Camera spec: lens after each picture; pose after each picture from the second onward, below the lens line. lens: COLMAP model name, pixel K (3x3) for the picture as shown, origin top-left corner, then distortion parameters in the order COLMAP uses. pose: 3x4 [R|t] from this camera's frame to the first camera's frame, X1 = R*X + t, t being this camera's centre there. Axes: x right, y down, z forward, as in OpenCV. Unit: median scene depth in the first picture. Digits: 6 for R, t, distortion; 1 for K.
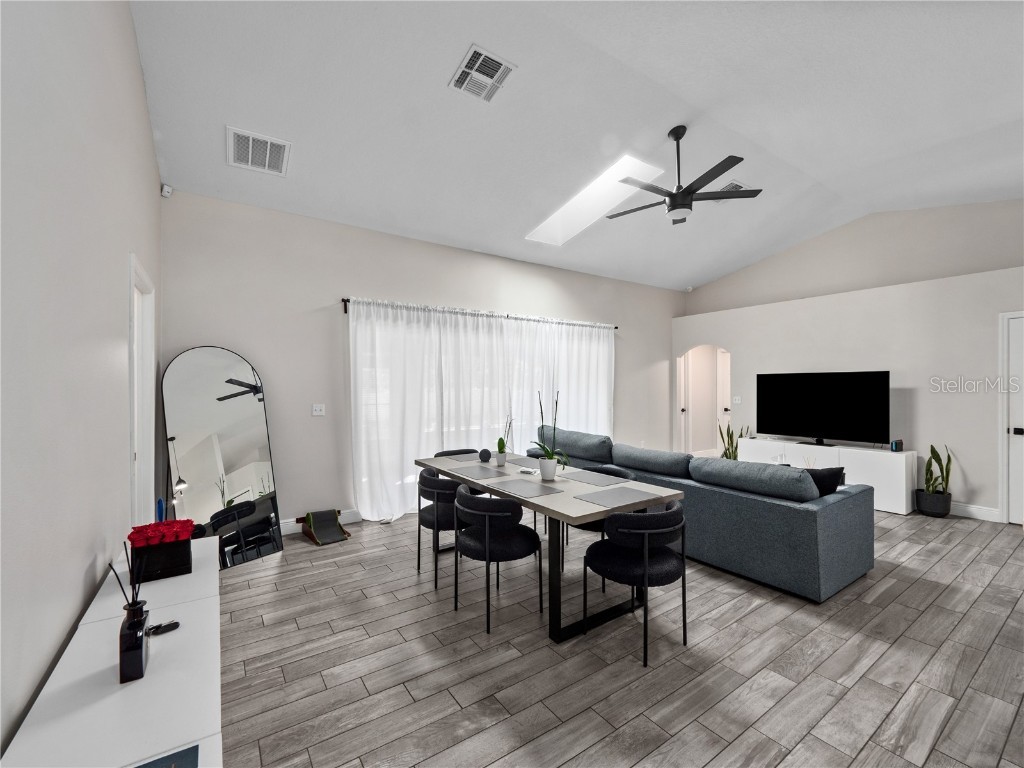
lens RADIAL K [[438.1, 0, 502.8], [0, 438.1, 386.8], [0, 0, 1]] dist [-0.009836, -0.000170]
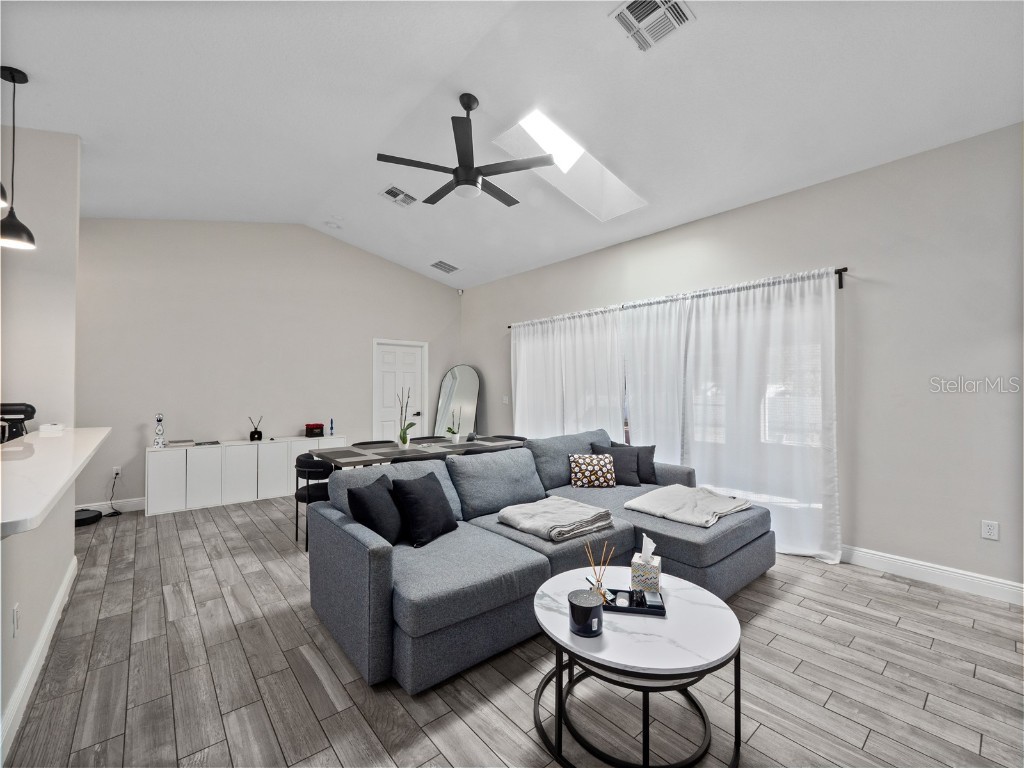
lens RADIAL K [[428.3, 0, 504.0], [0, 428.3, 383.5], [0, 0, 1]] dist [-0.017217, -0.000189]
pose [[0.105517, -0.008273, -0.994383, 1.265144], [0.000083, 0.999965, -0.008311, 0.005934], [0.994417, 0.000794, 0.105514, 0.975504]]
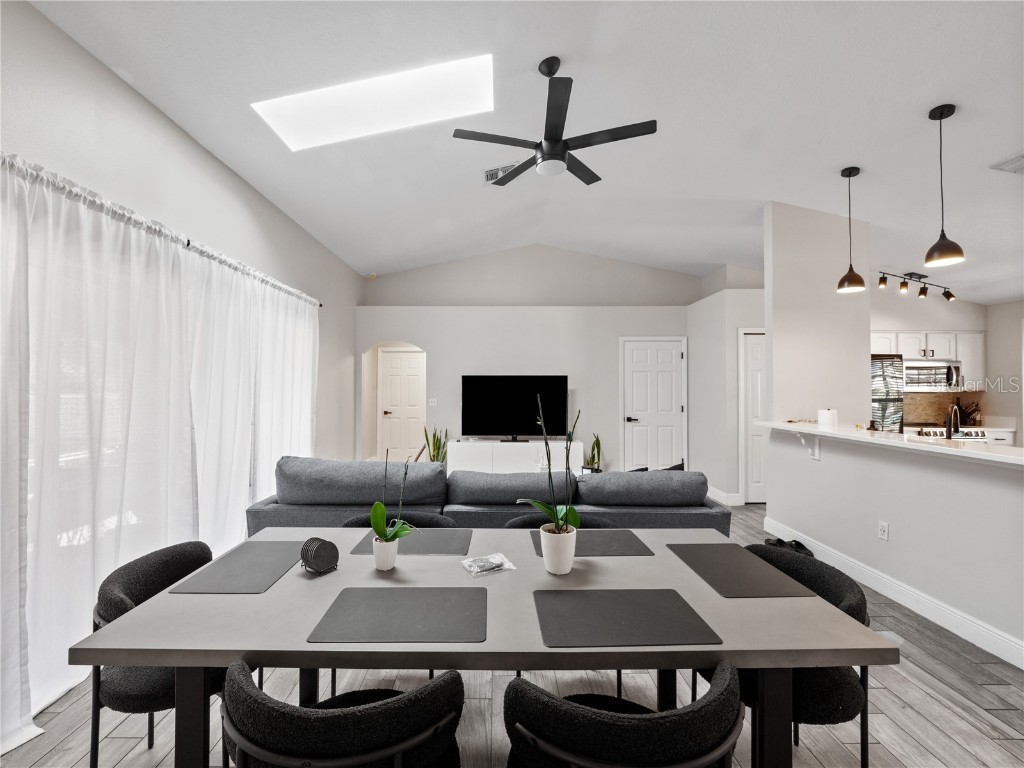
lens RADIAL K [[428.3, 0, 504.0], [0, 428.3, 383.5], [0, 0, 1]] dist [-0.017217, -0.000189]
pose [[0.548547, 0.012293, 0.836029, -0.280893], [-0.002981, 0.999914, -0.012746, 0.002390], [-0.836114, 0.004500, 0.548537, 0.649505]]
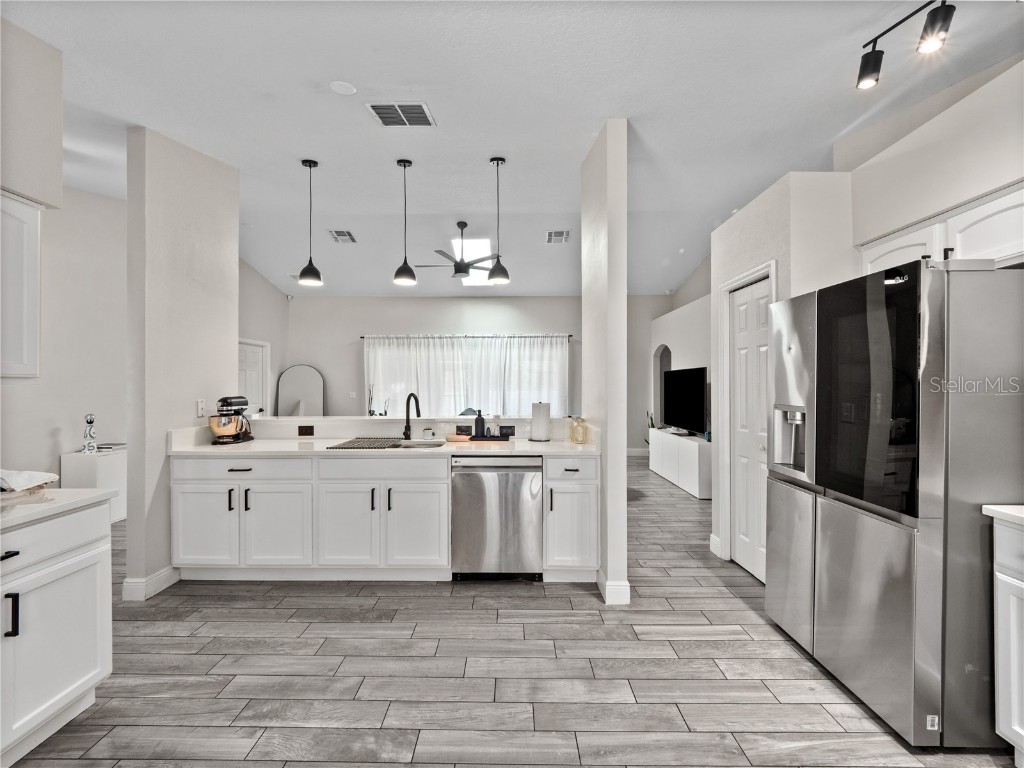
lens RADIAL K [[428.3, 0, 504.0], [0, 428.3, 383.5], [0, 0, 1]] dist [-0.017217, -0.000189]
pose [[0.822444, -0.000396, -0.568846, 1.421008], [0.000139, 1.000000, -0.000494, 0.004978], [0.568846, 0.000327, 0.822444, -0.216121]]
